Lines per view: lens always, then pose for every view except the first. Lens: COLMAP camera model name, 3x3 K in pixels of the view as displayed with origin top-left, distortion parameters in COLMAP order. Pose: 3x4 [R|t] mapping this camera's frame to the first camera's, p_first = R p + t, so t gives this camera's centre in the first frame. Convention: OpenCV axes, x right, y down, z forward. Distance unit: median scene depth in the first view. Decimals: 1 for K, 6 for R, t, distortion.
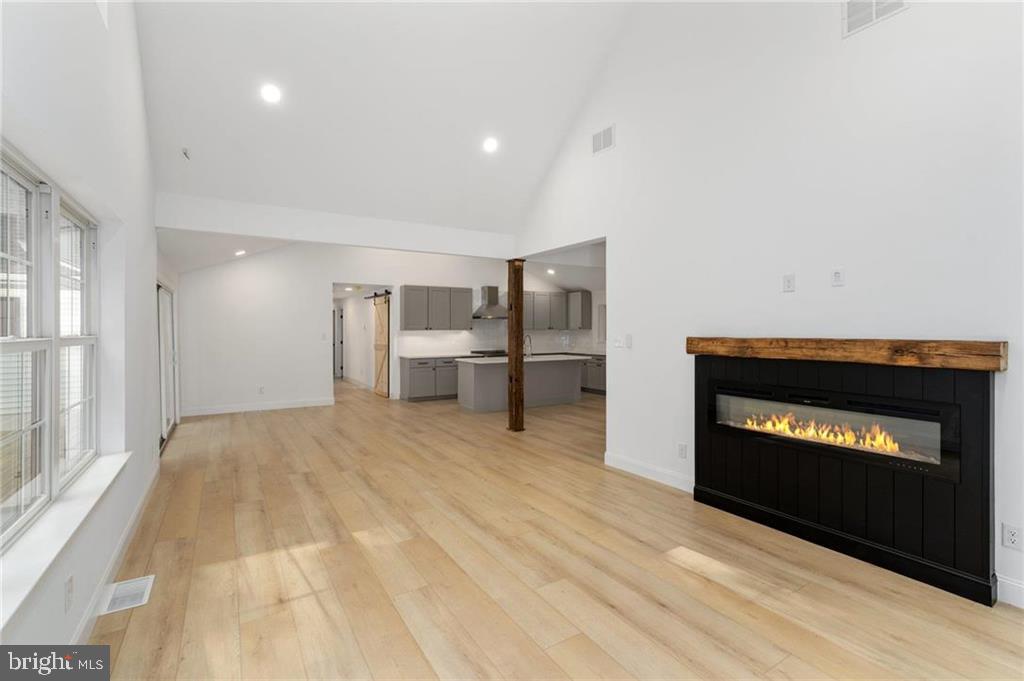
lens RADIAL K [[459.2, 0, 512.5], [0, 459.2, 333.8], [0, 0, 1]] dist [-0.003919, 0.000027]
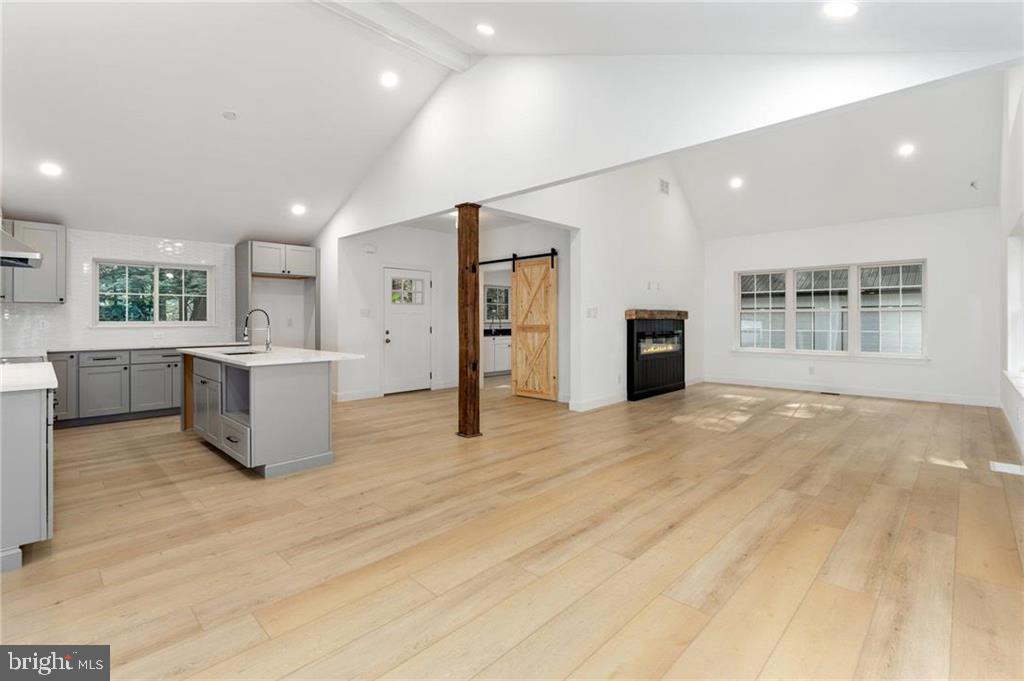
lens RADIAL K [[473.3, 0, 512.3], [0, 473.3, 319.6], [0, 0, 1]] dist [-0.007560, -0.000253]
pose [[-0.232630, 0.005420, 0.972550, -1.194407], [0.013366, 0.999908, -0.002375, 0.041911], [-0.972473, 0.012447, -0.232681, 1.785343]]
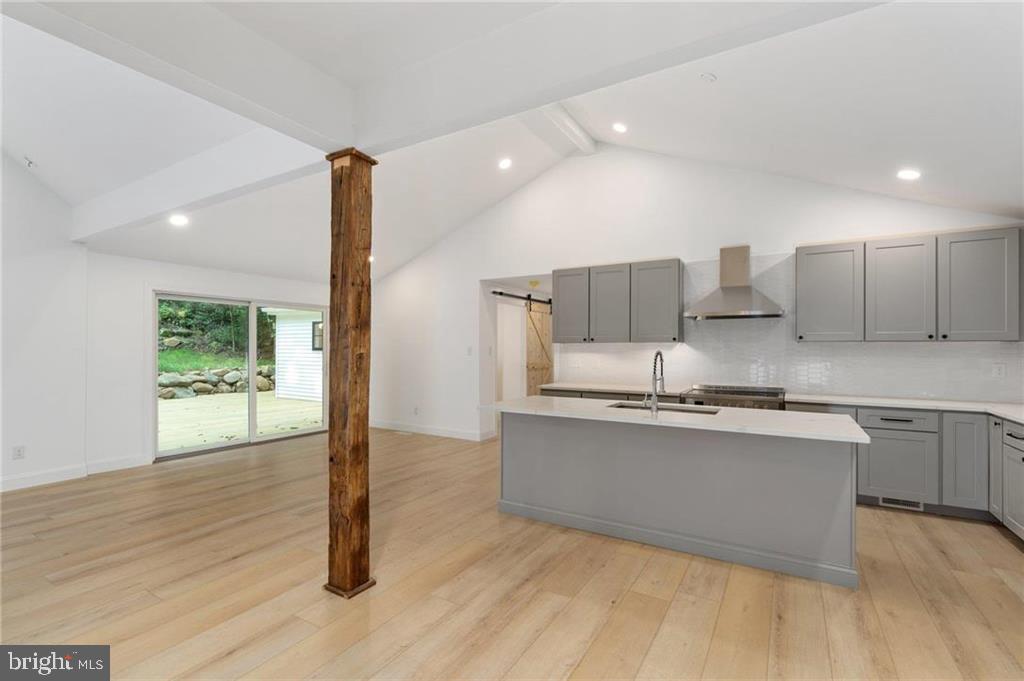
lens RADIAL K [[469.8, 0, 512.0], [0, 469.8, 340.5], [0, 0, 1]] dist [-0.002081, 0.000022]
pose [[0.451034, -0.010482, -0.892445, 0.698351], [-0.014752, 0.999707, -0.019197, 0.004837], [0.892385, 0.021824, 0.450747, 1.512550]]
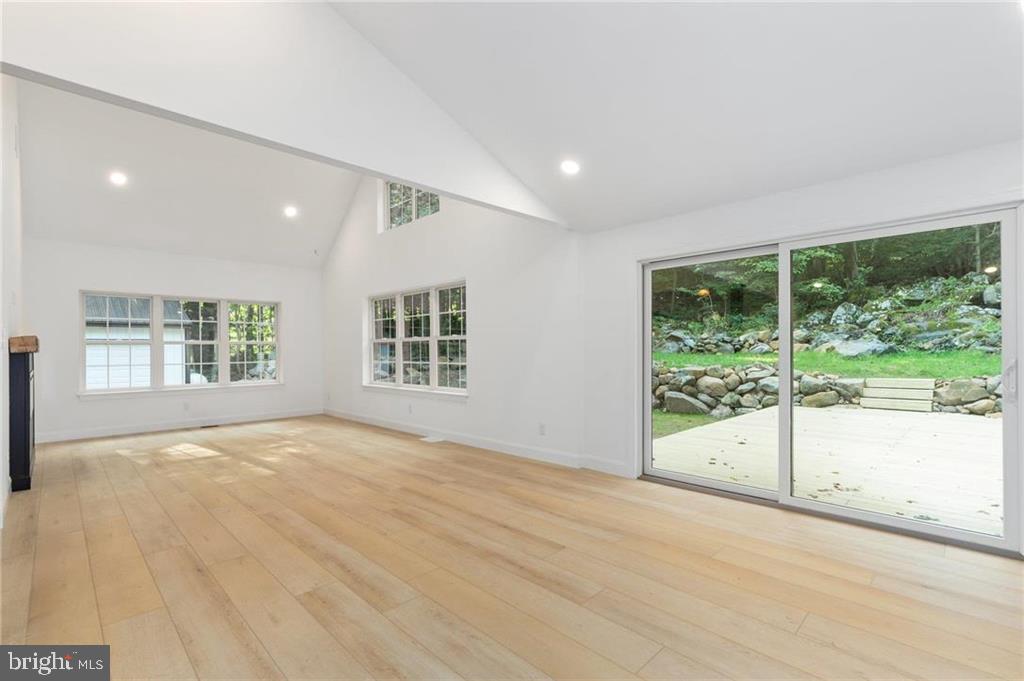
lens RADIAL K [[462.1, 0, 509.7], [0, 462.1, 351.0], [0, 0, 1]] dist [-0.001720, 0.000152]
pose [[-0.976243, 0.012170, -0.216337, -0.436460], [0.009587, 0.999870, 0.012983, 0.037015], [0.216467, 0.010600, -0.976232, 2.158355]]
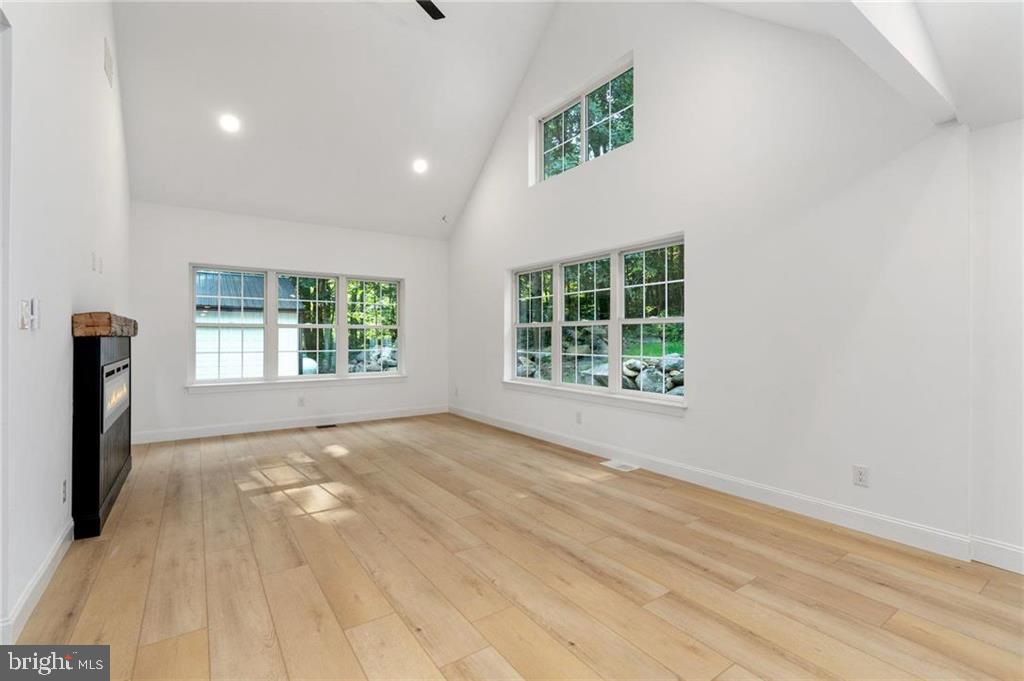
lens RADIAL K [[459.2, 0, 512.5], [0, 459.2, 333.8], [0, 0, 1]] dist [-0.003919, 0.000027]
pose [[-0.998917, 0.001512, -0.046505, -0.215679], [0.001403, 0.999996, 0.002381, 0.038624], [0.046508, 0.002313, -0.998915, 1.664549]]
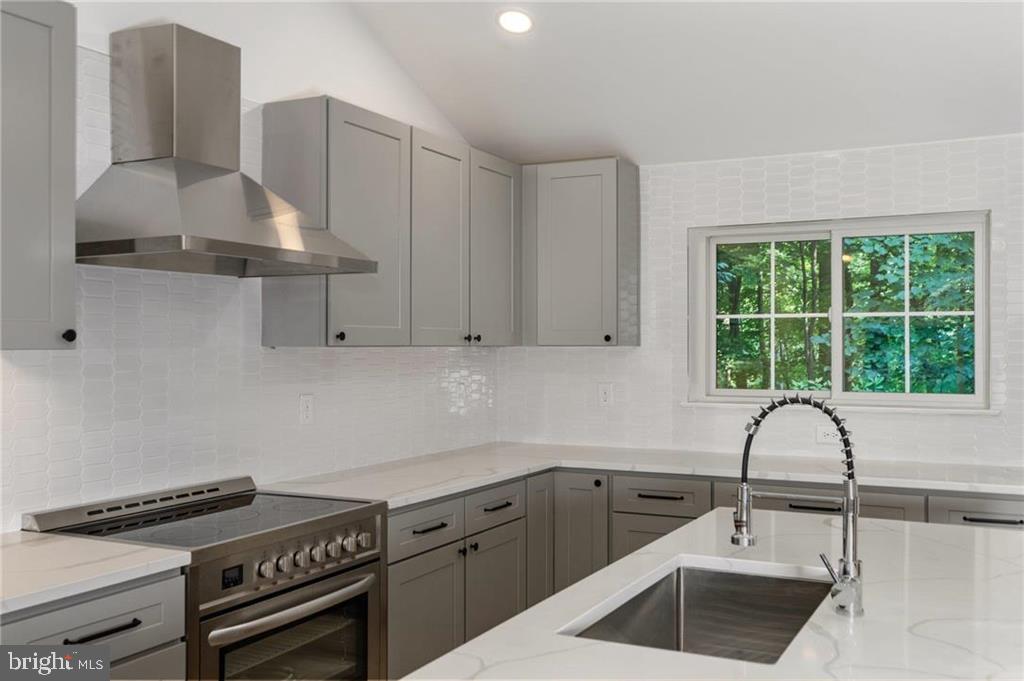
lens RADIAL K [[998.5, 0, 512.0], [0, 998.5, 340.5], [0, 0, 1]] dist [0.003137, 0.009058]
pose [[0.854956, 0.004242, 0.518683, -0.309251], [0.003724, 0.999891, -0.014316, -0.016512], [-0.518687, 0.014171, 0.854847, 1.771106]]
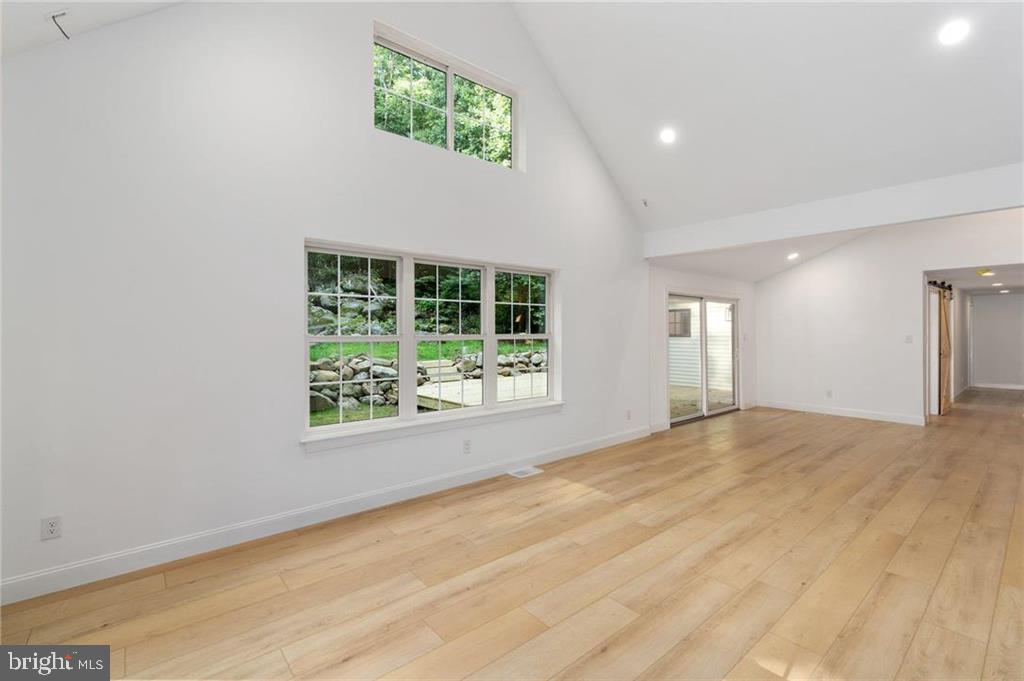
lens RADIAL K [[458.8, 0, 512.1], [0, 458.8, 329.6], [0, 0, 1]] dist [-0.000672, 0.000253]
pose [[0.145074, -0.002236, -0.989418, 0.612752], [-0.008875, 0.999954, -0.003561, -0.002675], [0.989381, 0.009298, 0.145047, 0.407700]]
